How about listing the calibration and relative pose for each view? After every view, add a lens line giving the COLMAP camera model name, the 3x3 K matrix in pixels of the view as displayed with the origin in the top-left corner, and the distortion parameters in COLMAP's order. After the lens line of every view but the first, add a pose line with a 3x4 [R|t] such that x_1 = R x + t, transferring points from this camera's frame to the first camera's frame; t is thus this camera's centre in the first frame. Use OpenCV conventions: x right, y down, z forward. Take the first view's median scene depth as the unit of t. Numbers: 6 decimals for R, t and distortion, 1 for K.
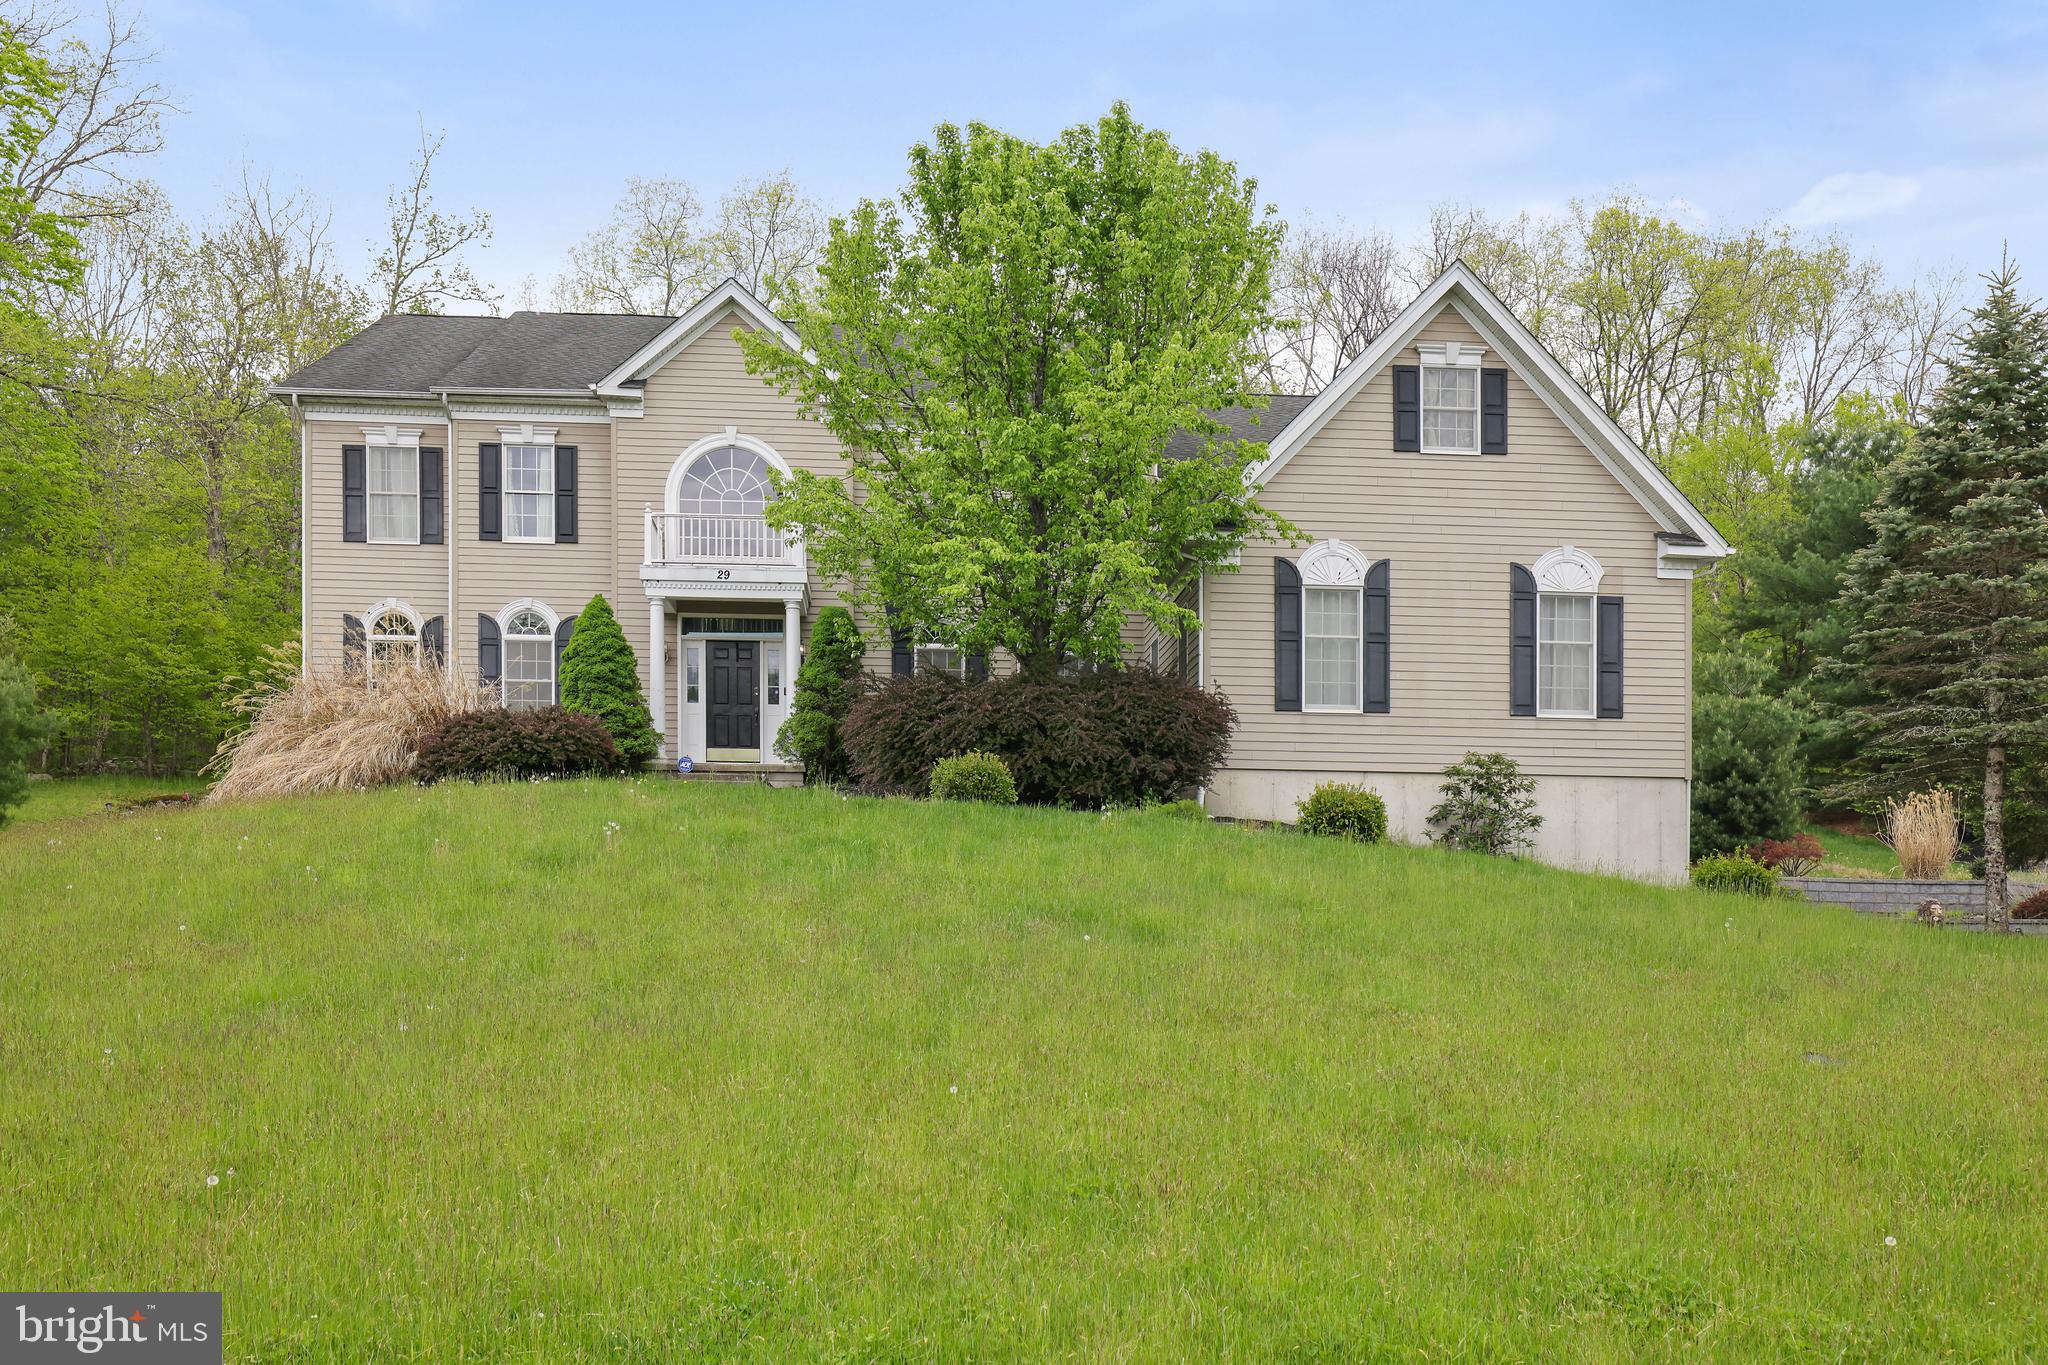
lens RADIAL K [[1820.7, 0, 1024.0], [0, 1820.7, 682.5], [0, 0, 1]] dist [0.036094, 0.017978]
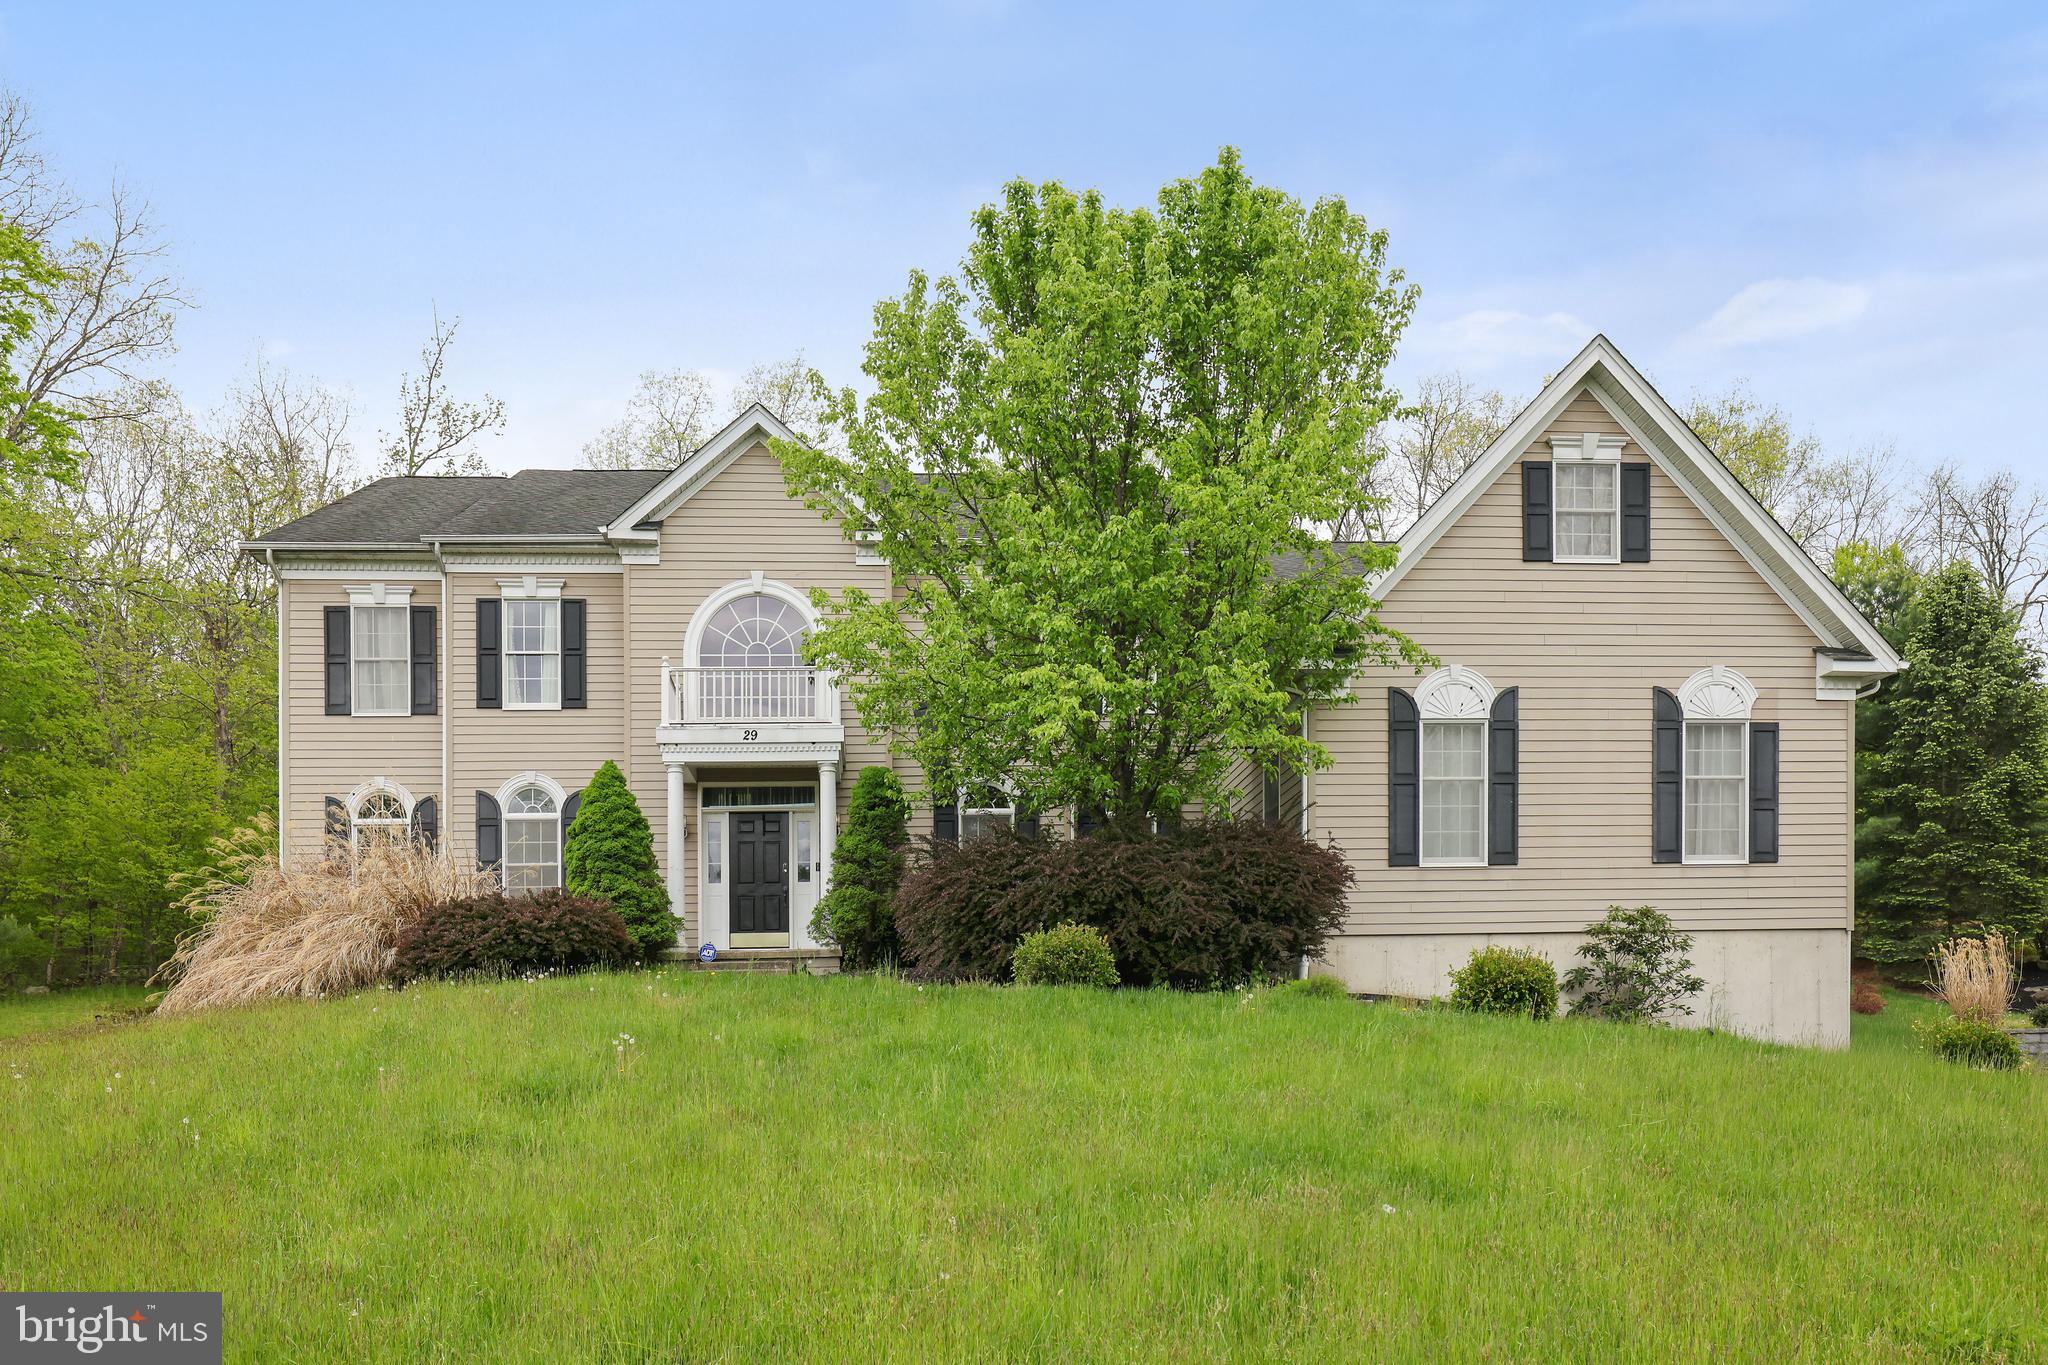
lens RADIAL K [[1528.8, 0, 1024.0], [0, 1528.8, 682.5], [0, 0, 1]] dist [-0.004584, 0.054613]
pose [[0.999001, -0.029292, 0.033735, -0.059013], [0.033233, 0.991860, -0.122922, 0.012381], [-0.029859, 0.123921, 0.991843, 0.266993]]
